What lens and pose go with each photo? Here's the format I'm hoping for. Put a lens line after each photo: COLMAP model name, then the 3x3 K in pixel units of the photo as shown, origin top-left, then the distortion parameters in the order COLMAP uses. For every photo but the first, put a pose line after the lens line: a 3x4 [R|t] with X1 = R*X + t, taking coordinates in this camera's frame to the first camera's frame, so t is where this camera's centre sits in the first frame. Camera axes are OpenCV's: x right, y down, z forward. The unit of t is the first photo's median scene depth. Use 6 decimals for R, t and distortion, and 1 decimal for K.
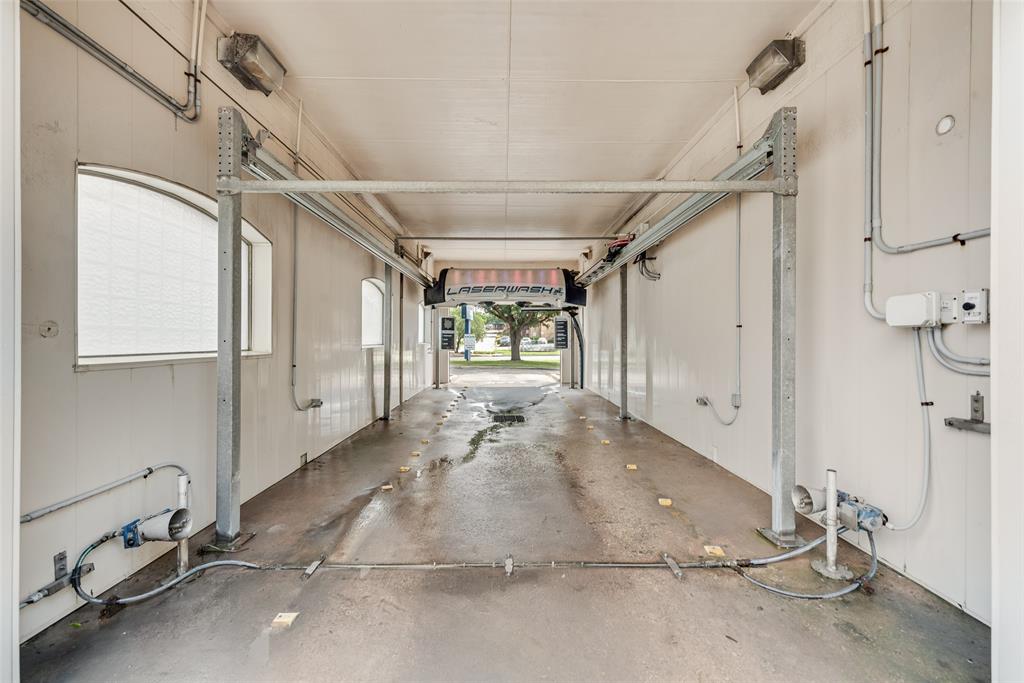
lens RADIAL K [[400.0, 0, 511.5], [0, 400.0, 340.7], [0, 0, 1]] dist [0.006791, -0.001747]
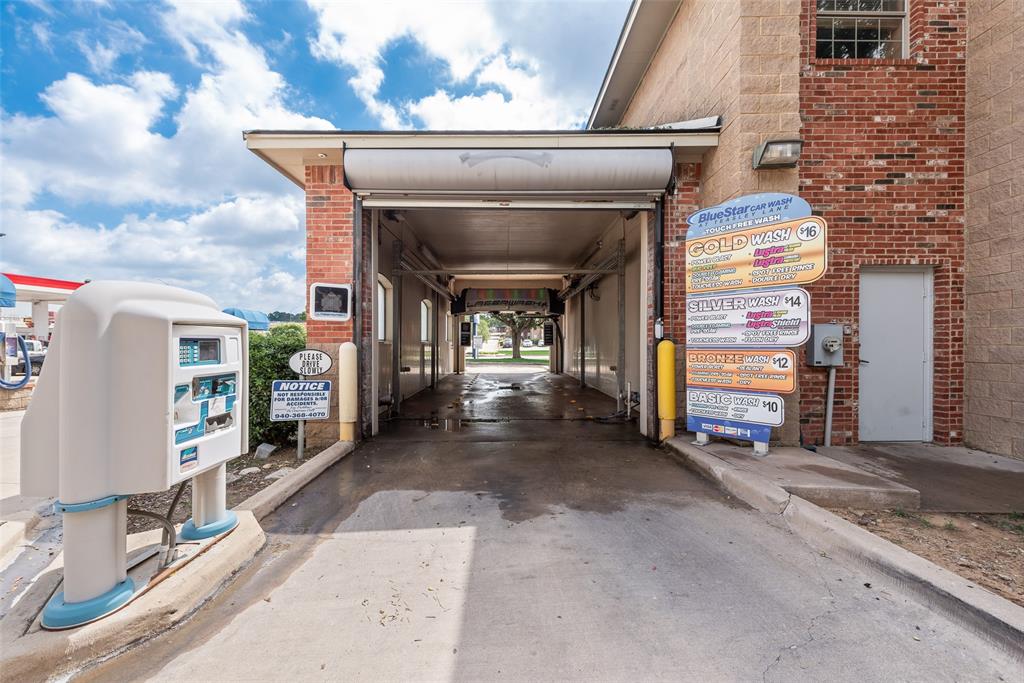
lens RADIAL K [[404.8, 0, 508.0], [0, 404.8, 340.8], [0, 0, 1]] dist [0.008179, -0.000263]
pose [[0.999884, 0.000361, -0.015225, 0.008112], [-0.000479, 0.999970, -0.007731, 0.017536], [0.015222, 0.007737, 0.999854, -0.436984]]
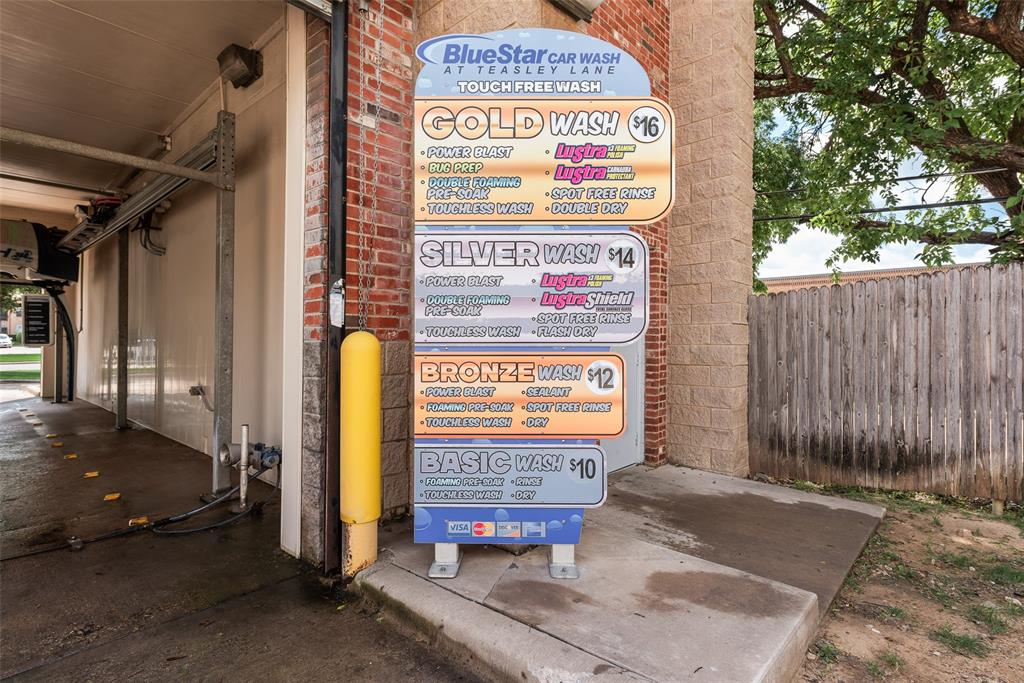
lens RADIAL K [[510.1, 0, 507.1], [0, 510.1, 340.4], [0, 0, 1]] dist [0.010741, -0.001059]
pose [[0.693549, 0.008829, 0.720355, 0.059596], [-0.004586, 0.999959, -0.007840, 0.019500], [-0.720395, 0.002134, 0.693561, -0.162932]]
